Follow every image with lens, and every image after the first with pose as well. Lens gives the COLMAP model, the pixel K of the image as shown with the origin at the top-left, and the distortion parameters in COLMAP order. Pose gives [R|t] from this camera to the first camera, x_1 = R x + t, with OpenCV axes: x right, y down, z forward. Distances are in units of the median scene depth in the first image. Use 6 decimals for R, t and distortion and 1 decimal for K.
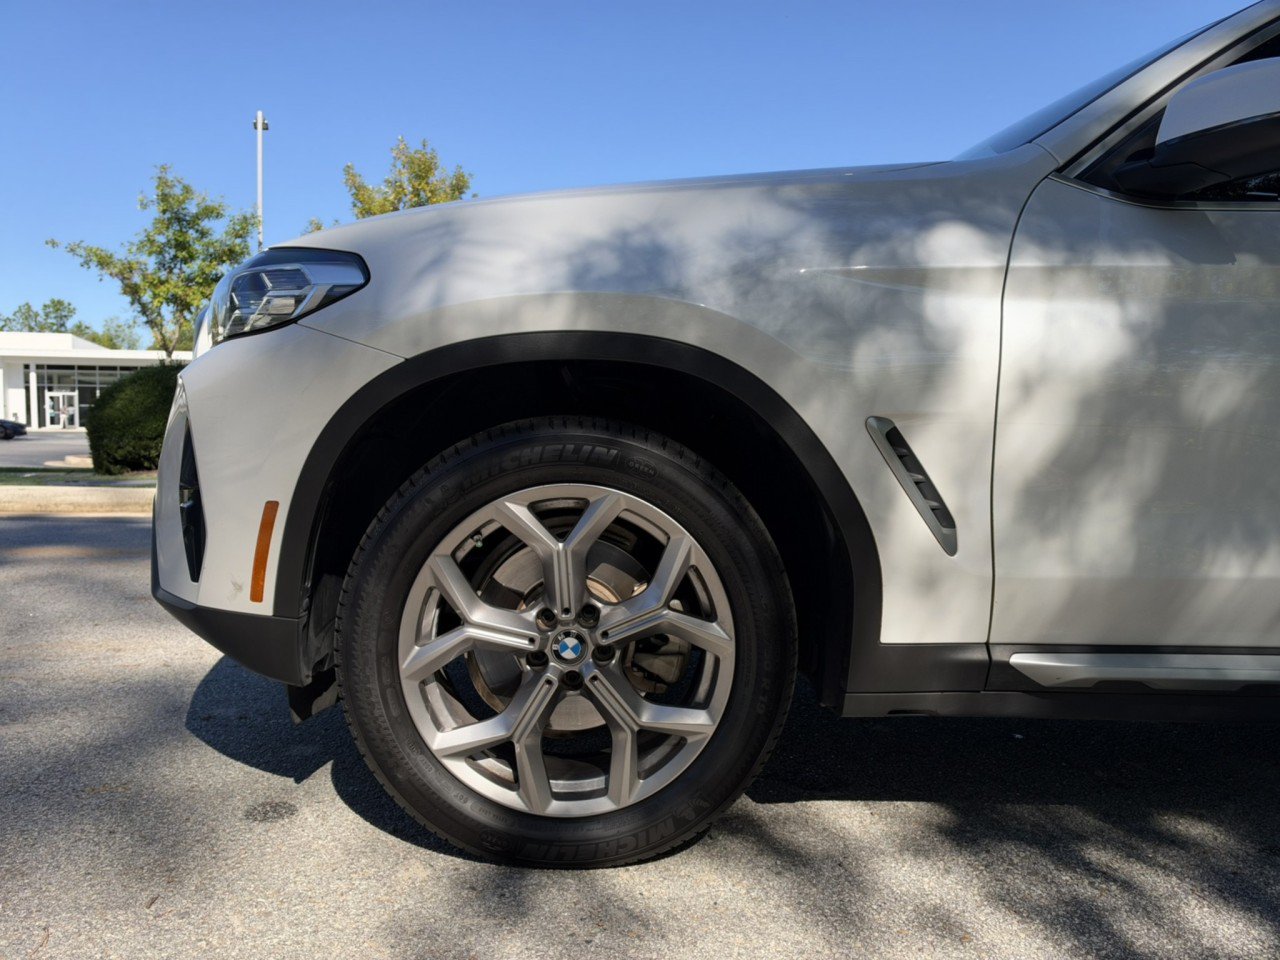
lens RADIAL K [[947.9, 0, 640.3], [0, 947.9, 507.3], [0, 0, 1]] dist [-0.072460, 0.083786]
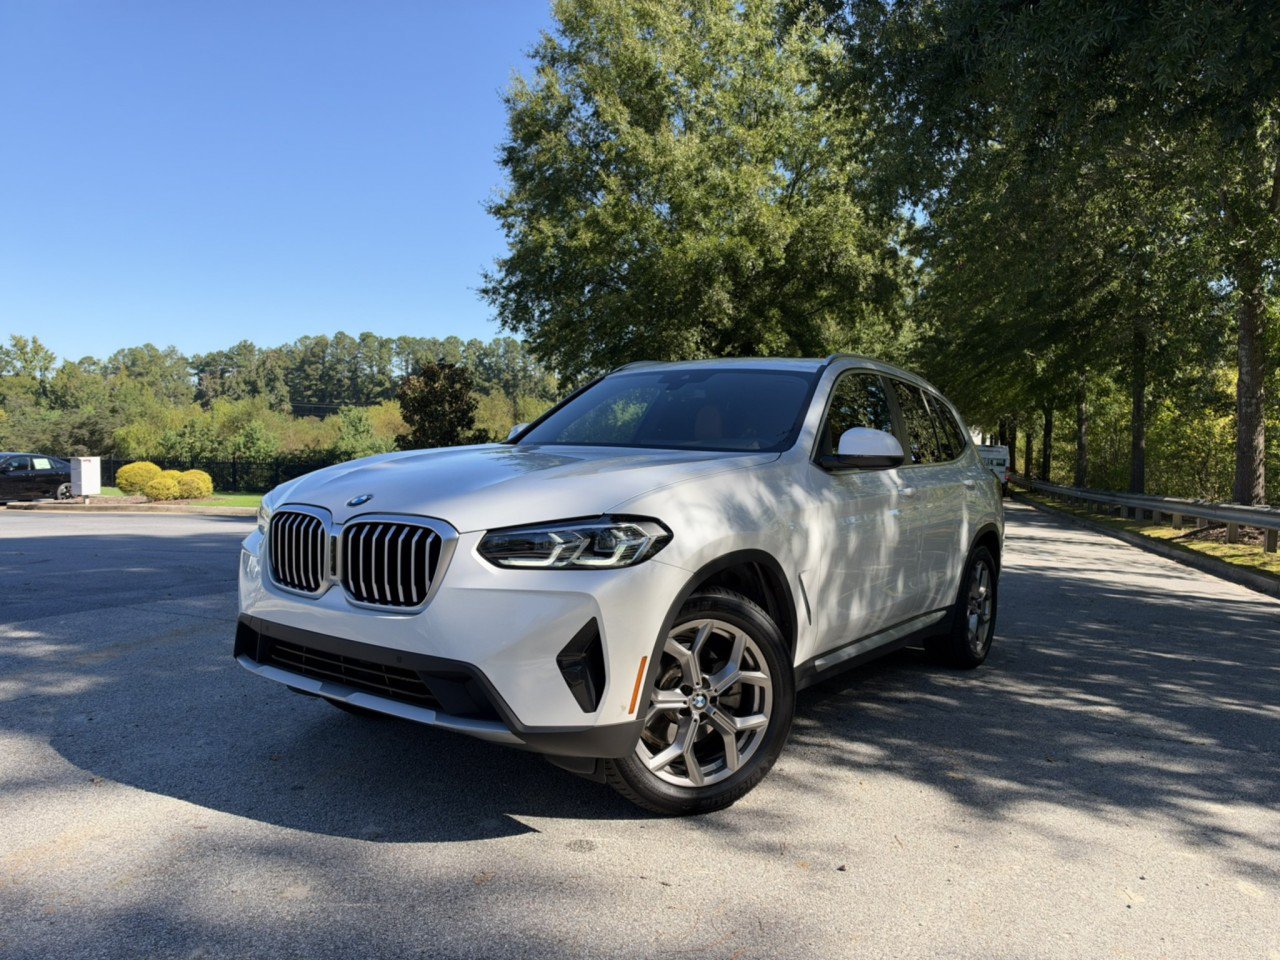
lens RADIAL K [[920.9, 0, 636.4], [0, 920.9, 506.3], [0, 0, 1]] dist [0.002446, -0.026608]
pose [[0.603216, -0.063258, 0.795065, -0.102068], [0.060048, 0.997623, 0.033816, -0.020358], [-0.795314, 0.027343, 0.605581, -0.004253]]
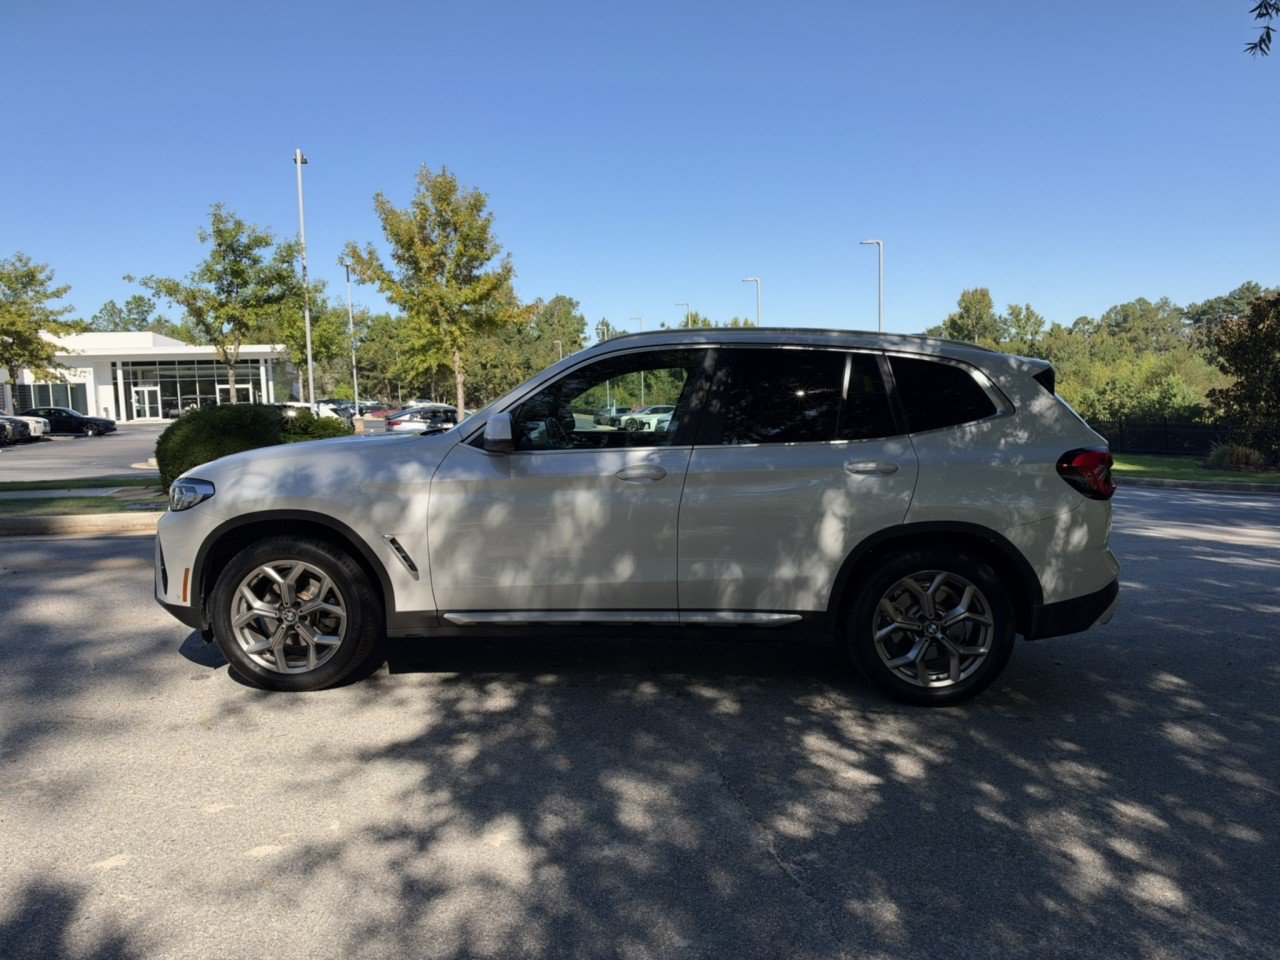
lens RADIAL K [[920.9, 0, 636.4], [0, 920.9, 506.3], [0, 0, 1]] dist [0.002446, -0.026608]
pose [[0.997057, -0.029819, -0.070623, 0.069501], [0.032117, 0.998983, 0.031638, -0.013915], [0.069608, -0.033813, 0.997001, -0.101082]]
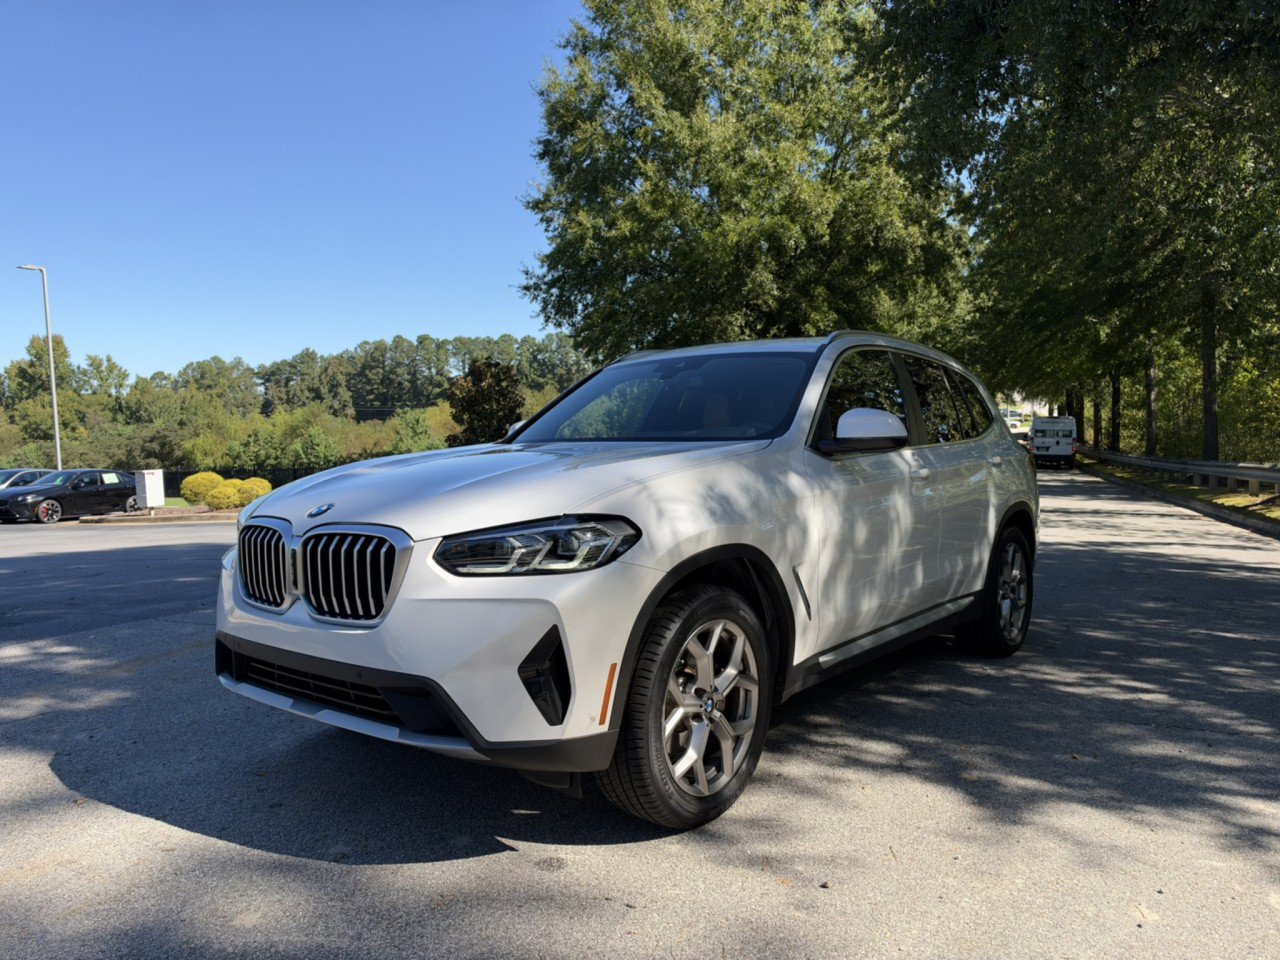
lens RADIAL K [[922.7, 0, 632.2], [0, 922.7, 510.0], [0, 0, 1]] dist [-0.003026, -0.018875]
pose [[0.654553, -0.101166, 0.749216, -0.091336], [0.103893, 0.993641, 0.043405, -0.020284], [-0.748843, 0.049428, 0.660901, -0.008929]]
